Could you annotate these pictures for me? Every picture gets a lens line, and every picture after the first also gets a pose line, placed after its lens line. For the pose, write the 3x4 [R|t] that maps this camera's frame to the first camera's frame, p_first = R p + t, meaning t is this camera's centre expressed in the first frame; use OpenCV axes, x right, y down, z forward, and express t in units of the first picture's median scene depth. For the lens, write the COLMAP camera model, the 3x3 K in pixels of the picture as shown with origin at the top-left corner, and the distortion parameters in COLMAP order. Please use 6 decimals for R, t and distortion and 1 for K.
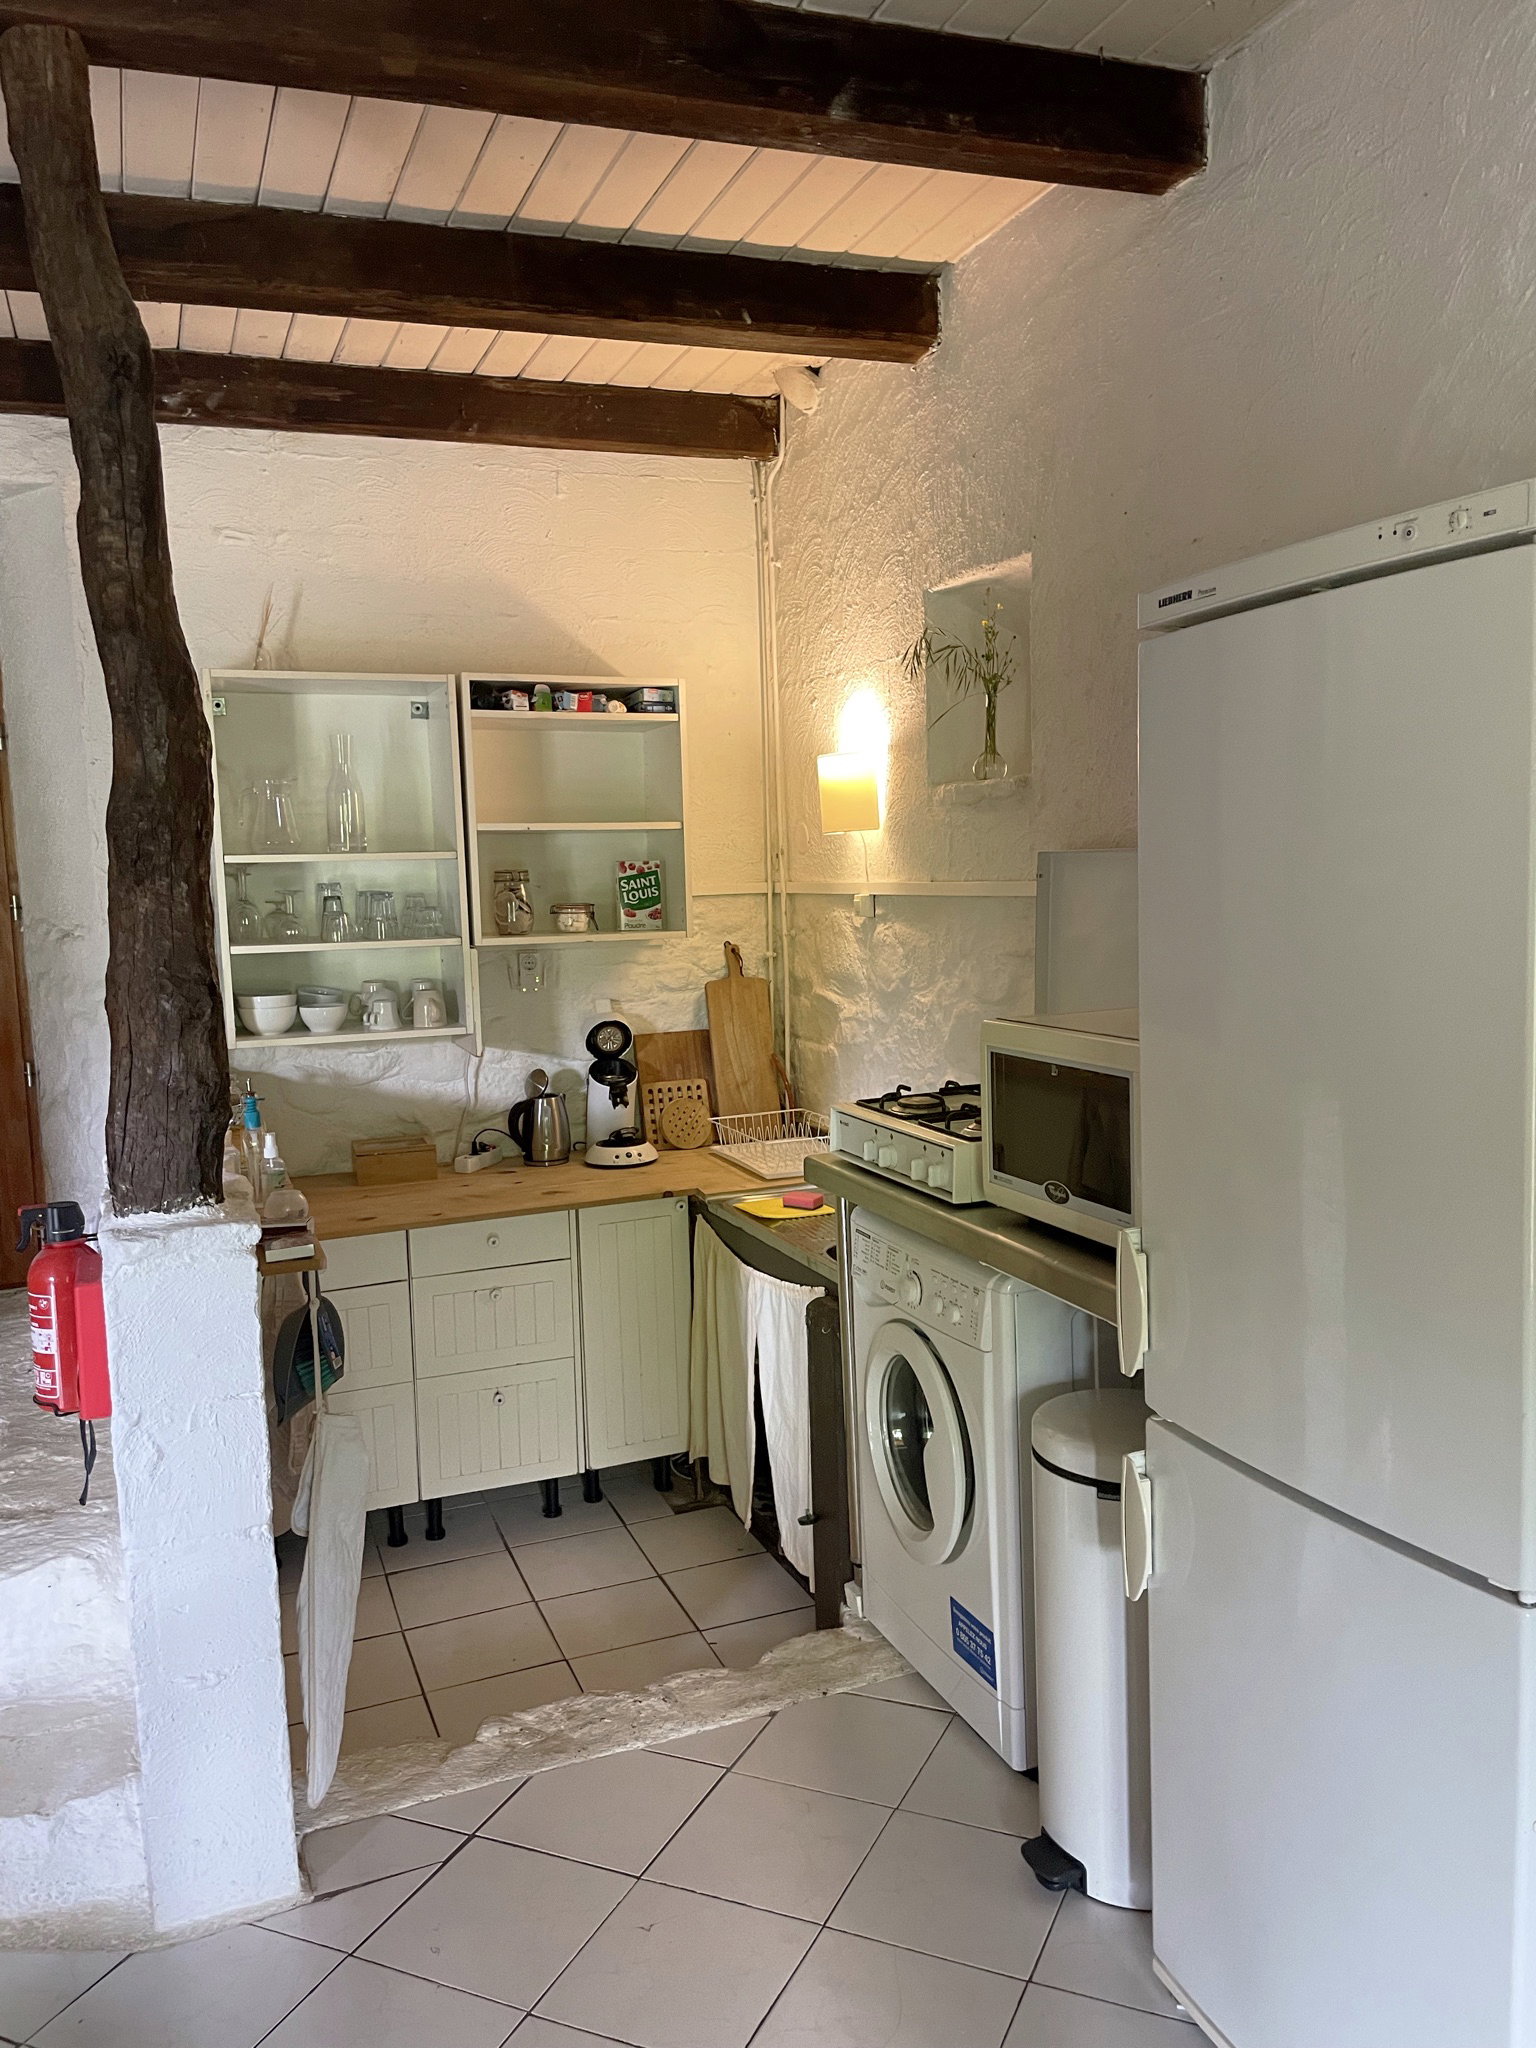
lens RADIAL K [[1555.0, 0, 785.5], [0, 1555.0, 1012.8], [0, 0, 1]] dist [0.102748, -0.144263]
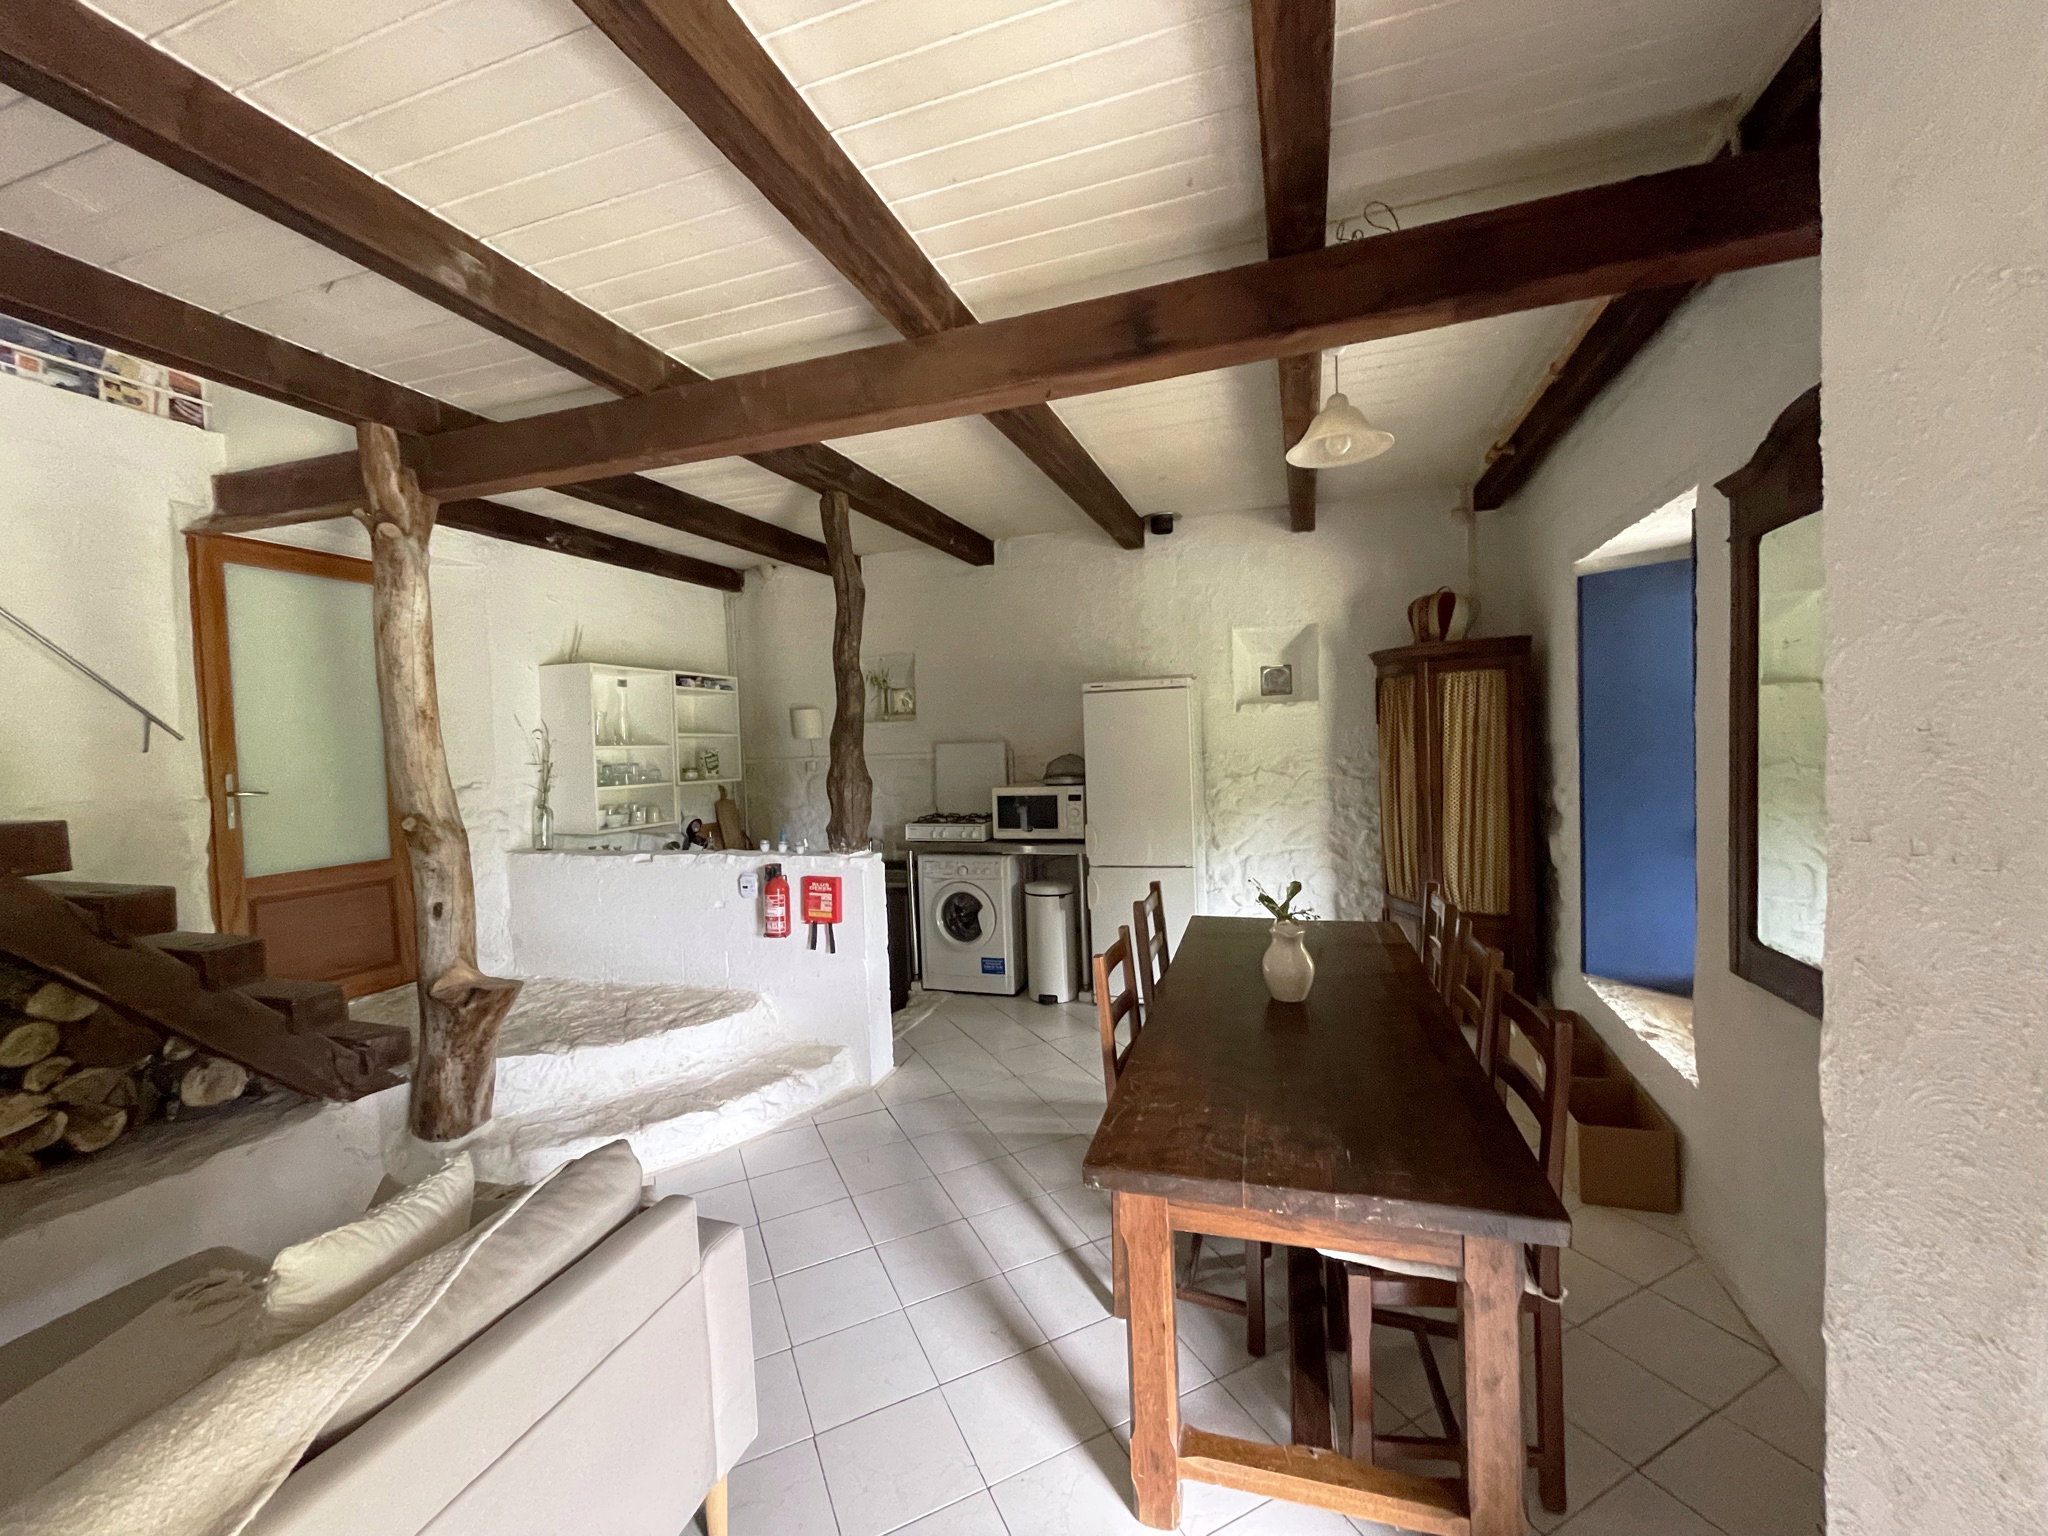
lens RADIAL K [[829.7, 0, 1018.0], [0, 829.7, 757.9], [0, 0, 1]] dist [-0.000793, 0.000039]
pose [[0.651784, -0.004799, 0.758390, -0.817435], [0.087602, 0.993763, -0.069000, 0.046808], [-0.753329, 0.111409, 0.648139, -0.190645]]
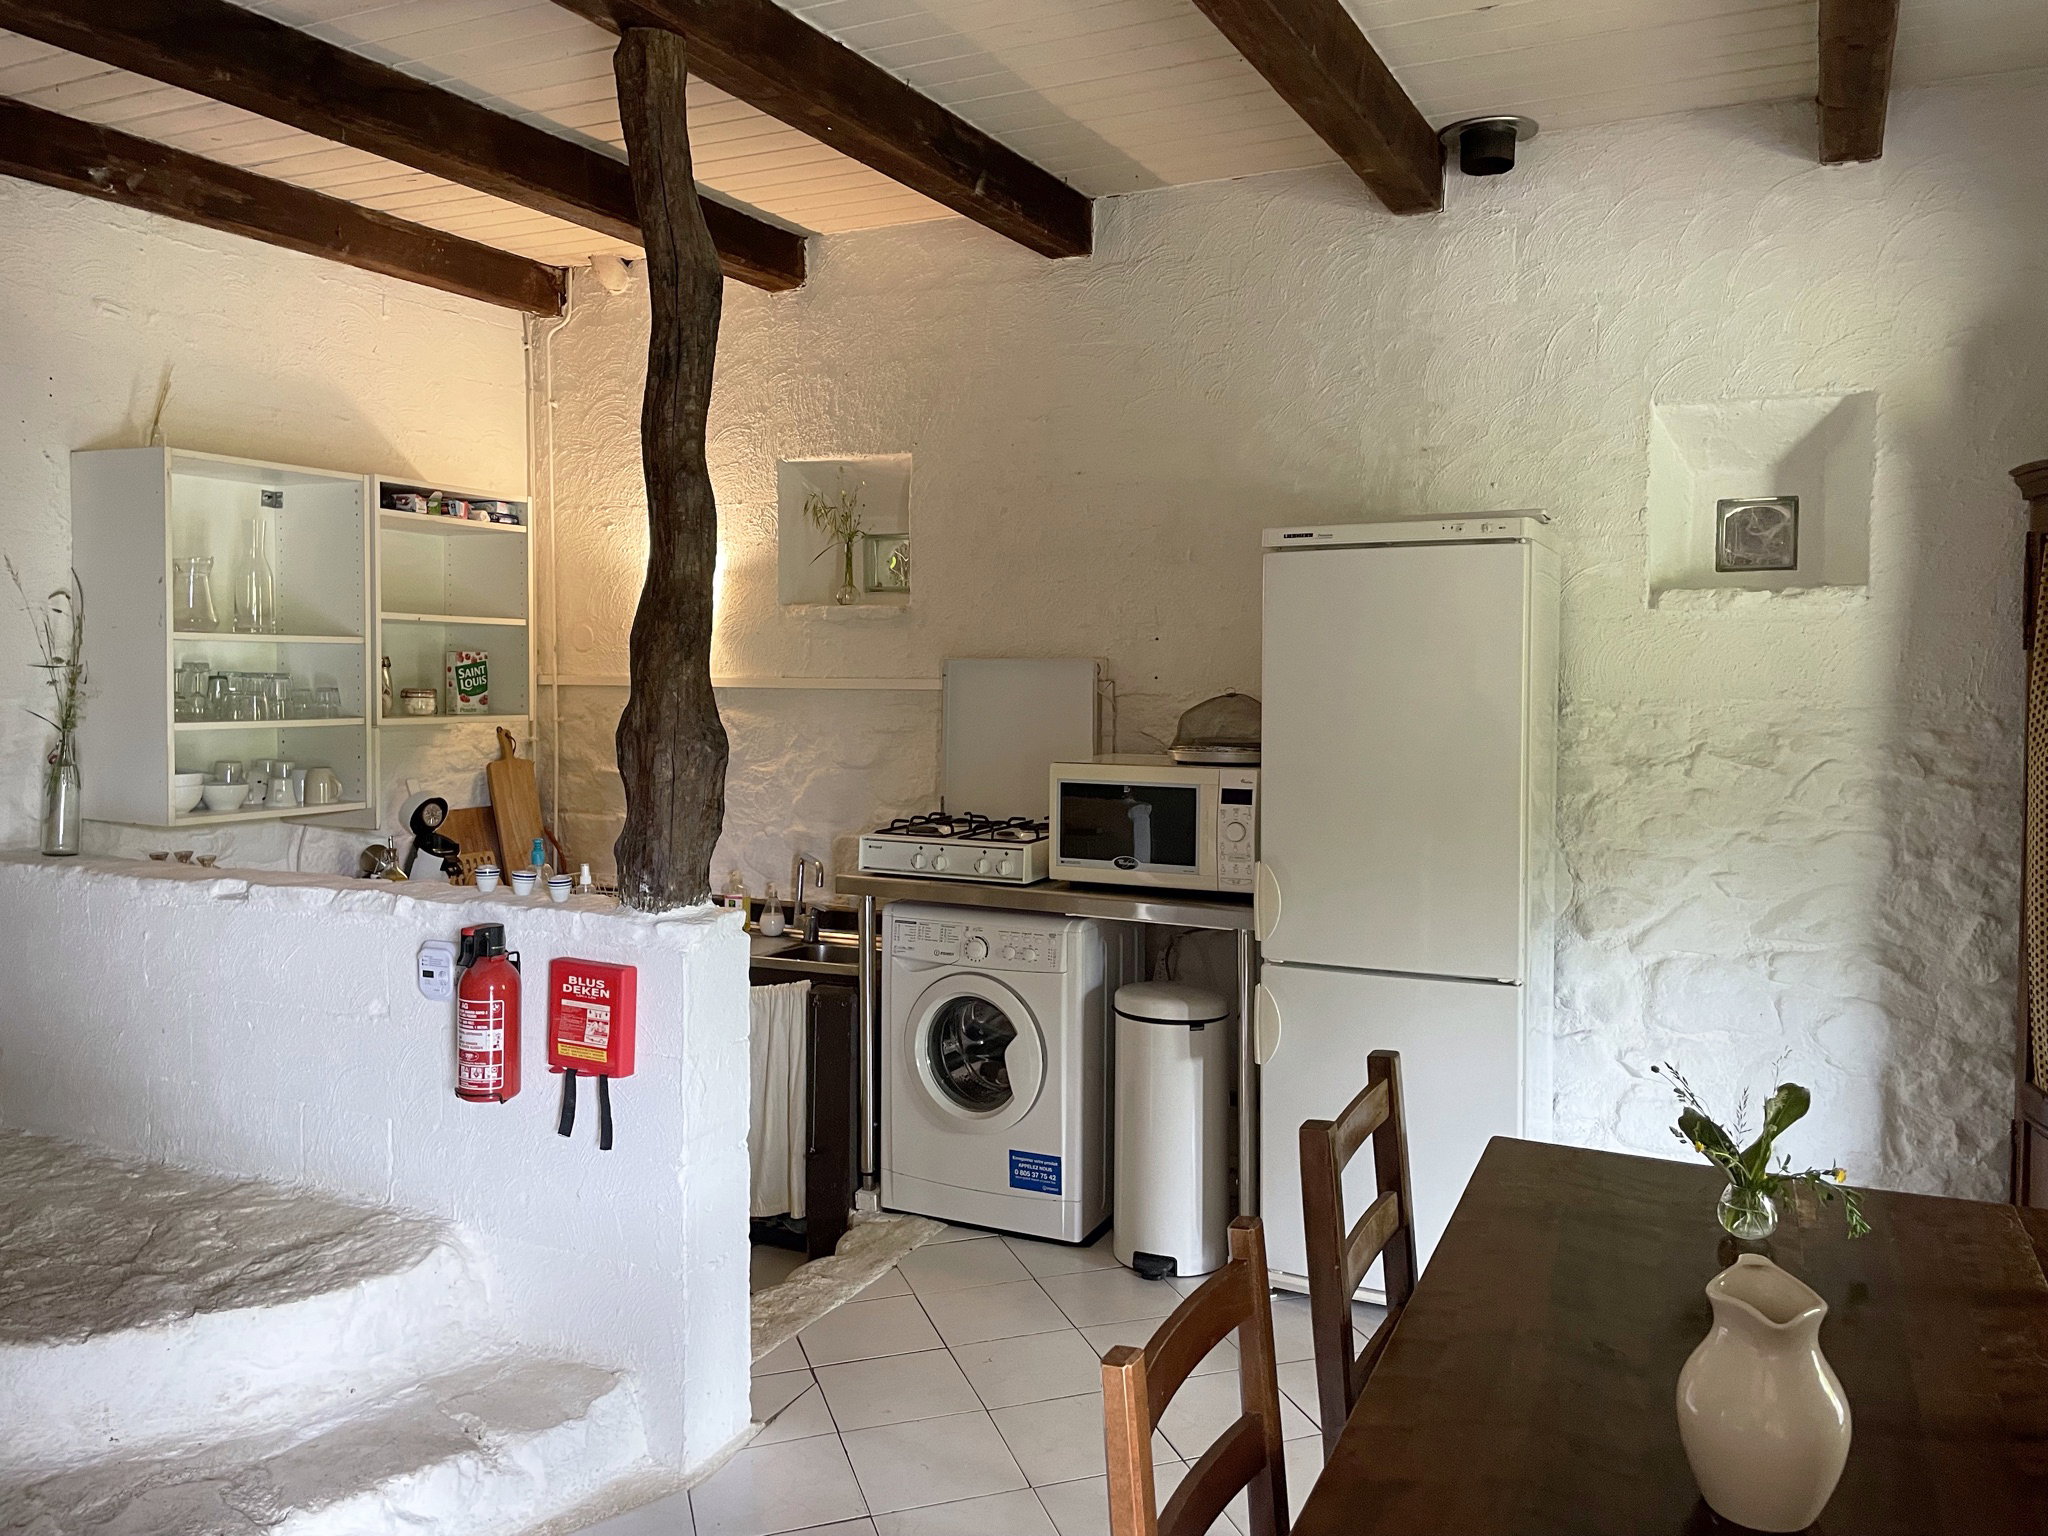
lens RADIAL K [[1555.0, 0, 1020.9], [0, 1555.0, 716.5], [0, 0, 1]] dist [0.102748, -0.144263]
pose [[0.742131, 0.012277, 0.670143, -0.602525], [0.036713, 0.997587, -0.058933, 0.031217], [-0.669249, 0.068340, 0.739889, -0.095491]]
